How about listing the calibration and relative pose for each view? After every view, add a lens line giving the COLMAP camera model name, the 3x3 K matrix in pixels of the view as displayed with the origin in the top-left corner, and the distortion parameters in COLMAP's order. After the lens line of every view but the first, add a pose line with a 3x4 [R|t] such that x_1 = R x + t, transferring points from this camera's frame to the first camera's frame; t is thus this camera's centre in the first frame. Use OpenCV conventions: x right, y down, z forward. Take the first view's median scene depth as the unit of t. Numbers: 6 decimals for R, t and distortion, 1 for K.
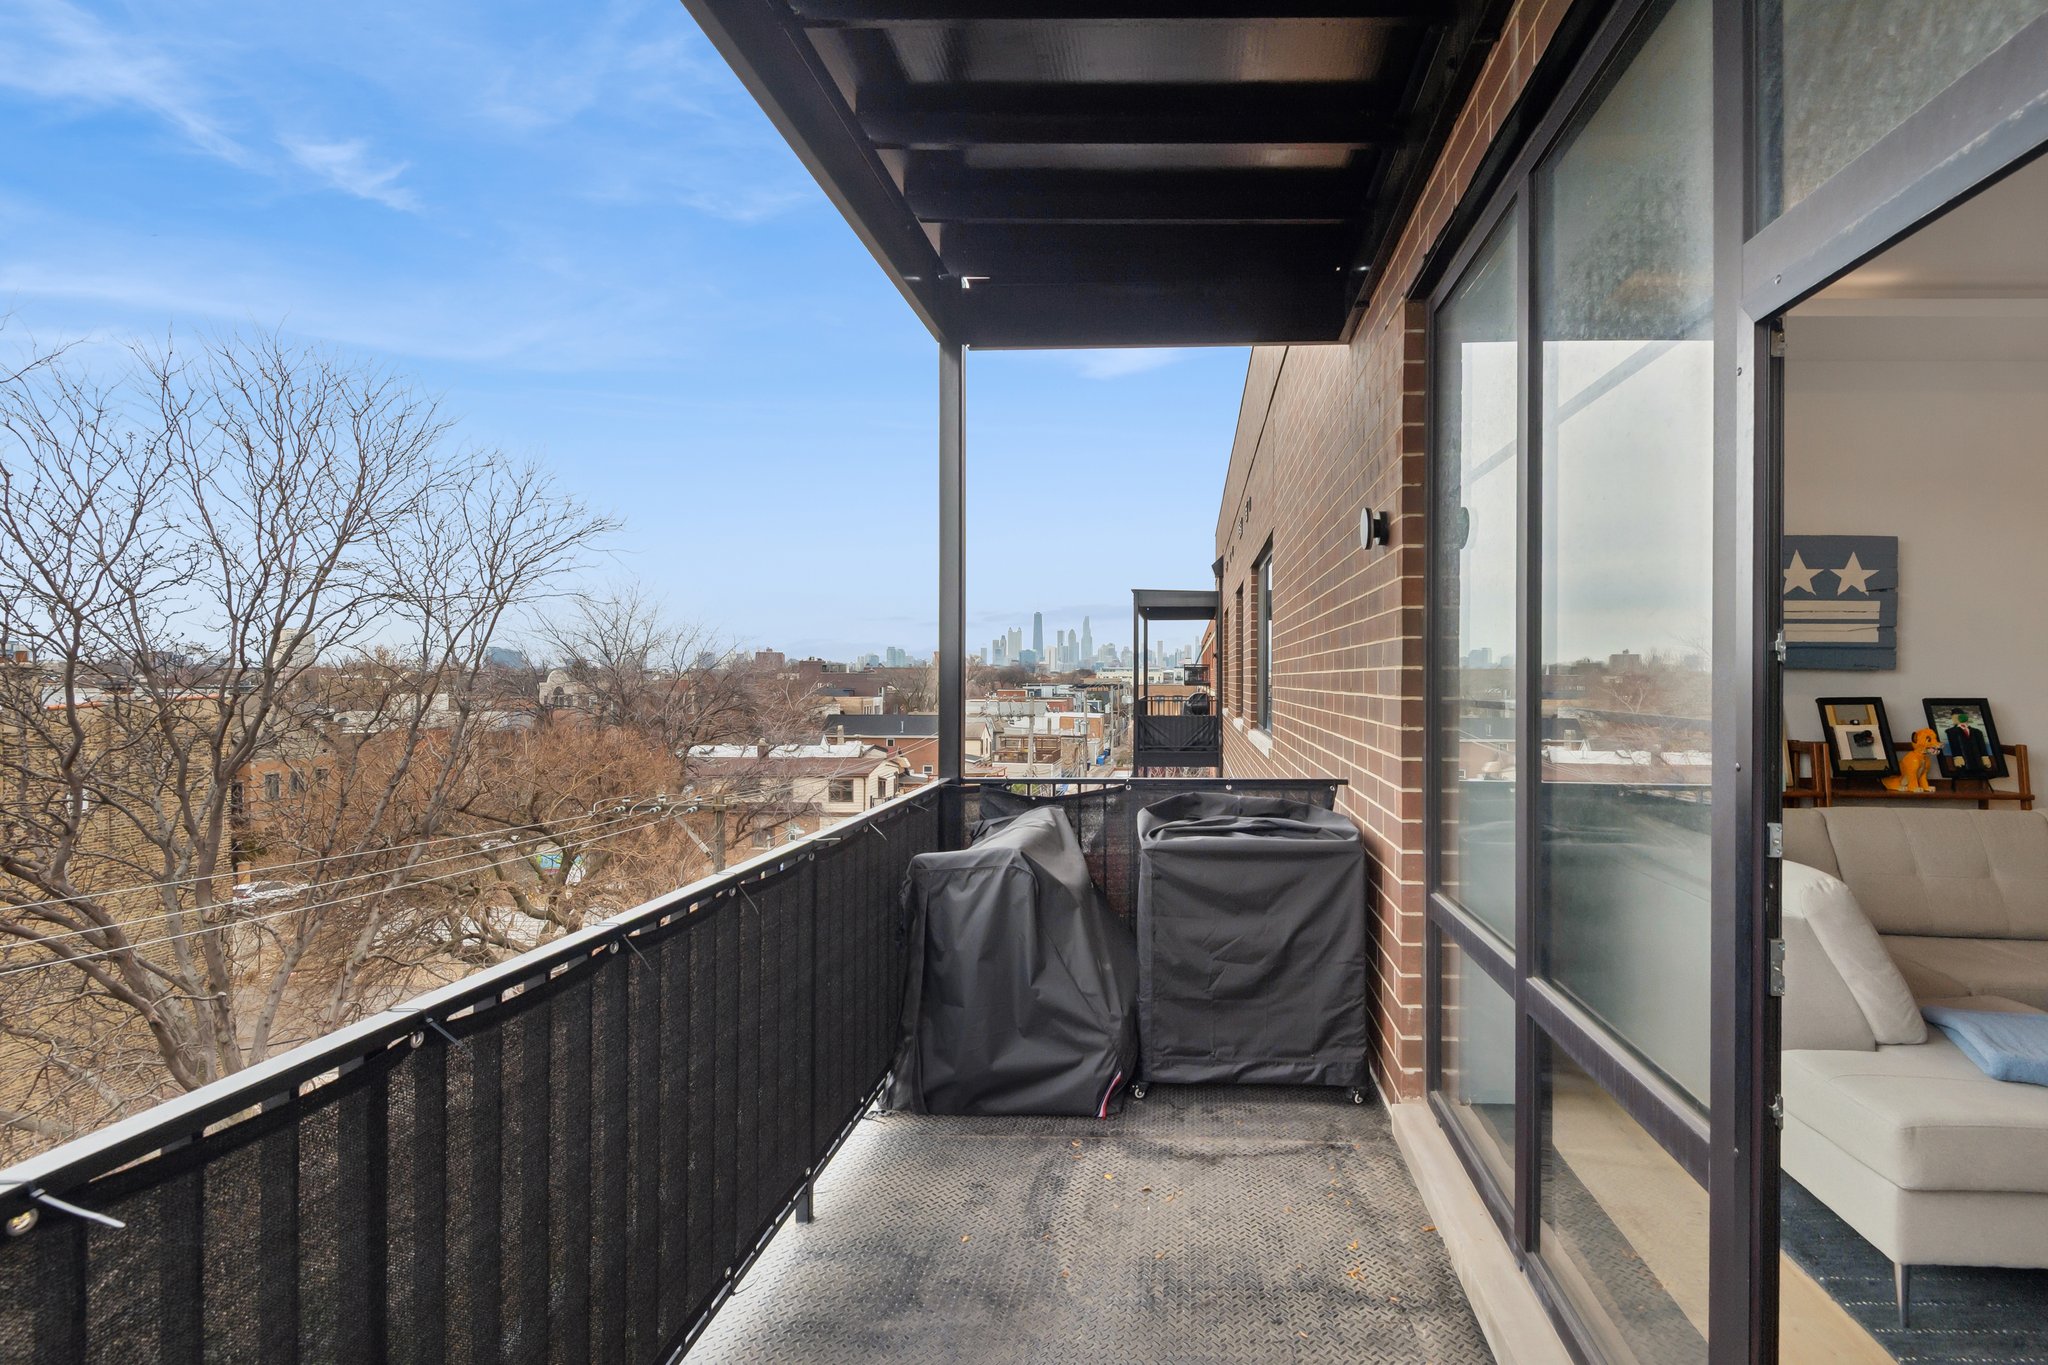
lens RADIAL K [[952.7, 0, 1023.9], [0, 952.7, 683.2], [0, 0, 1]] dist [0.019201, -0.003629]
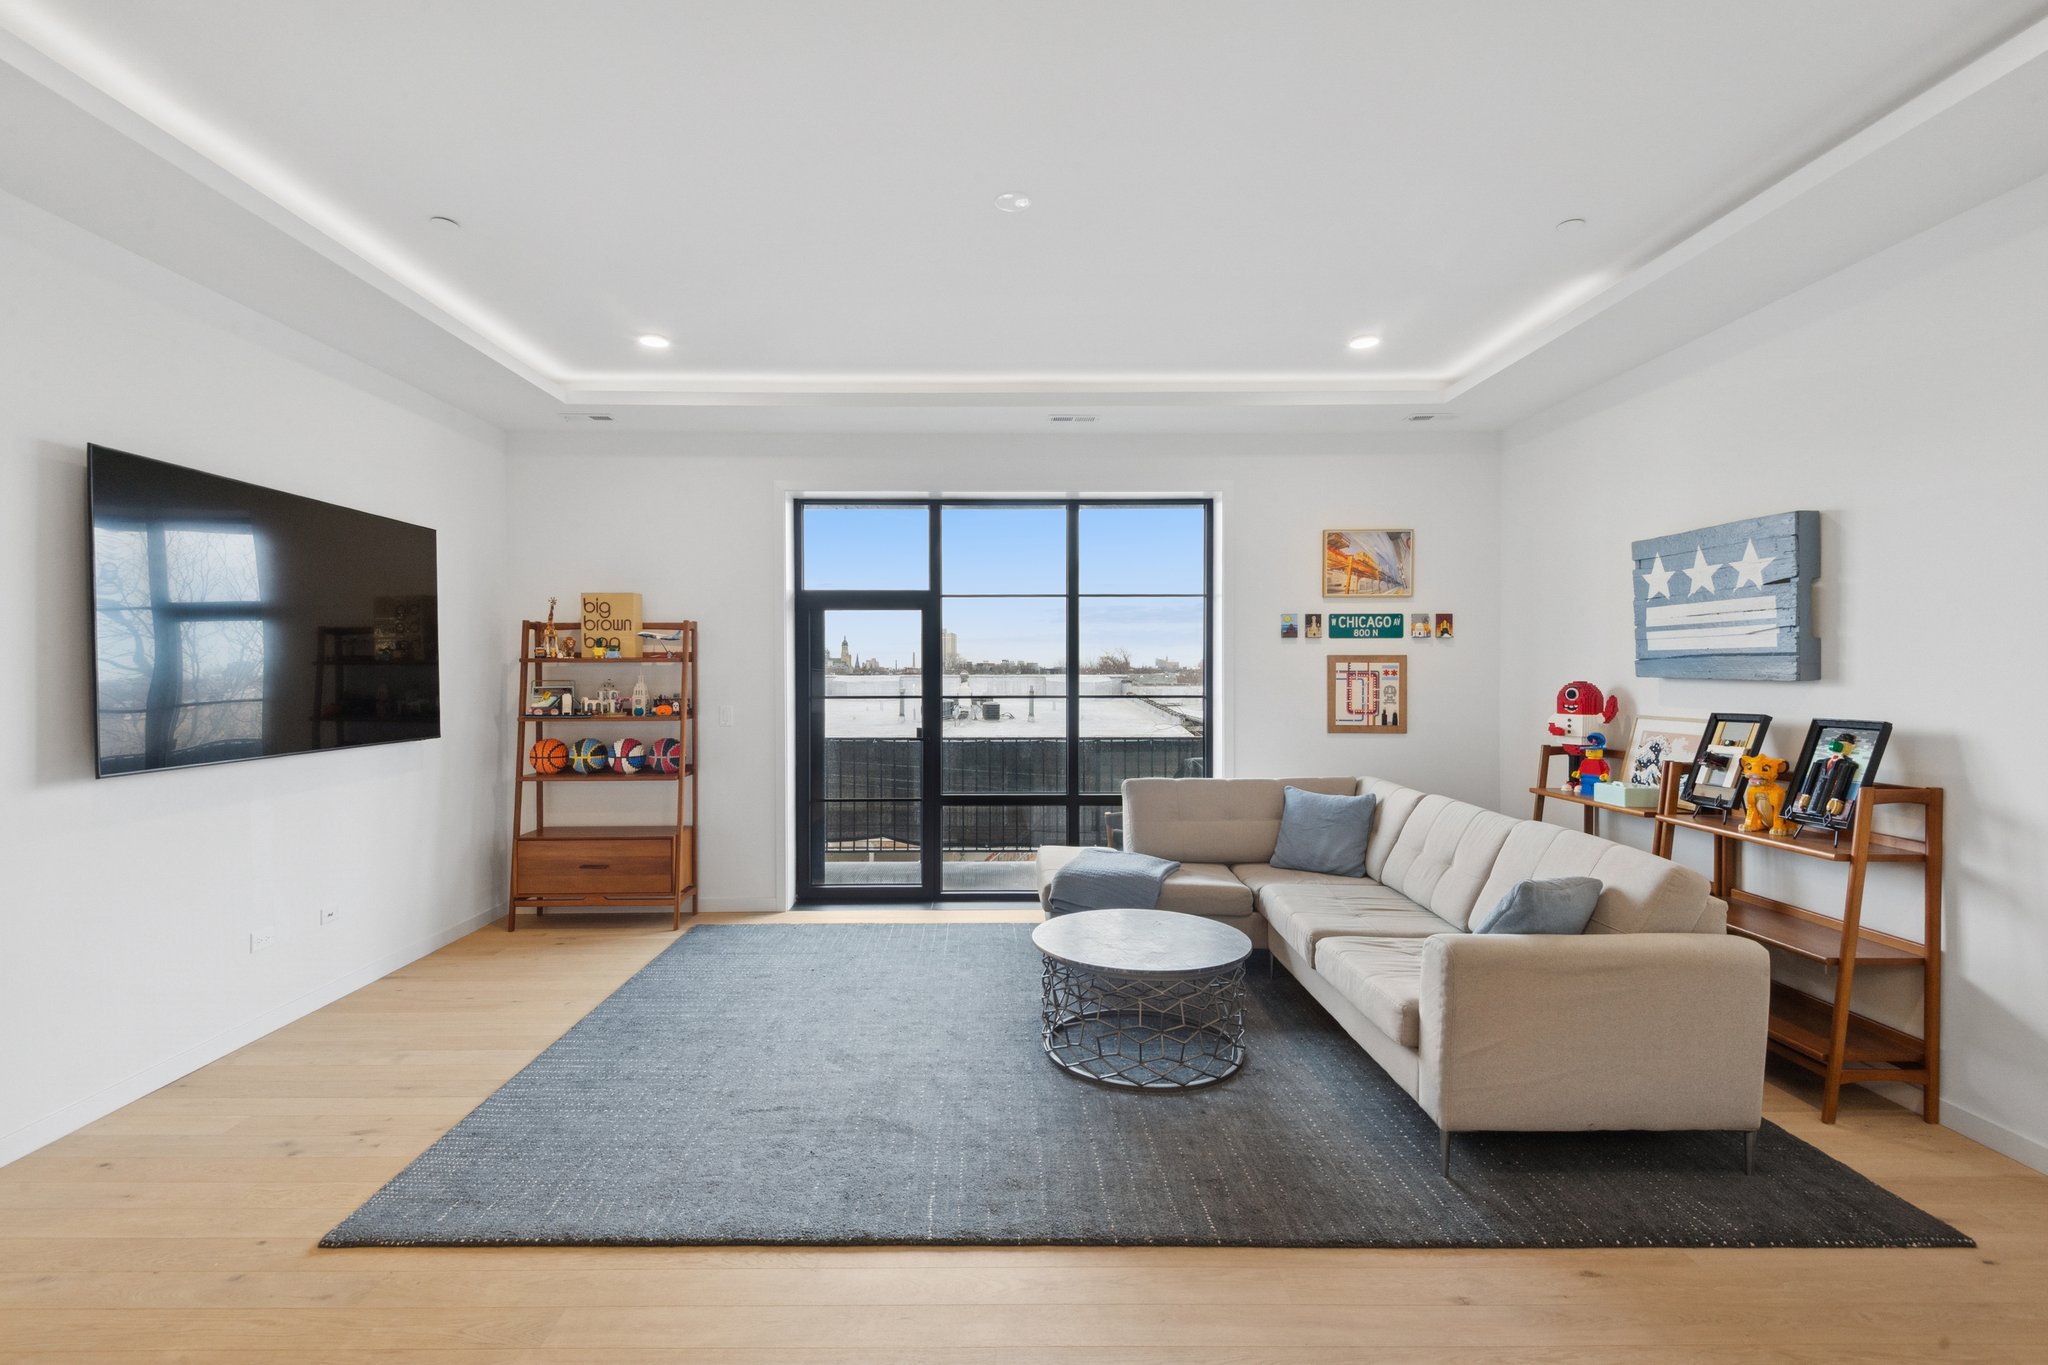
lens RADIAL K [[952.7, 0, 1020.5], [0, 952.7, 679.2], [0, 0, 1]] dist [0.019201, -0.003629]
pose [[0.033661, 0.002864, -0.999429, 1.709895], [0.004631, 0.999985, 0.003021, -0.021286], [0.999423, -0.004730, 0.033647, 0.352395]]
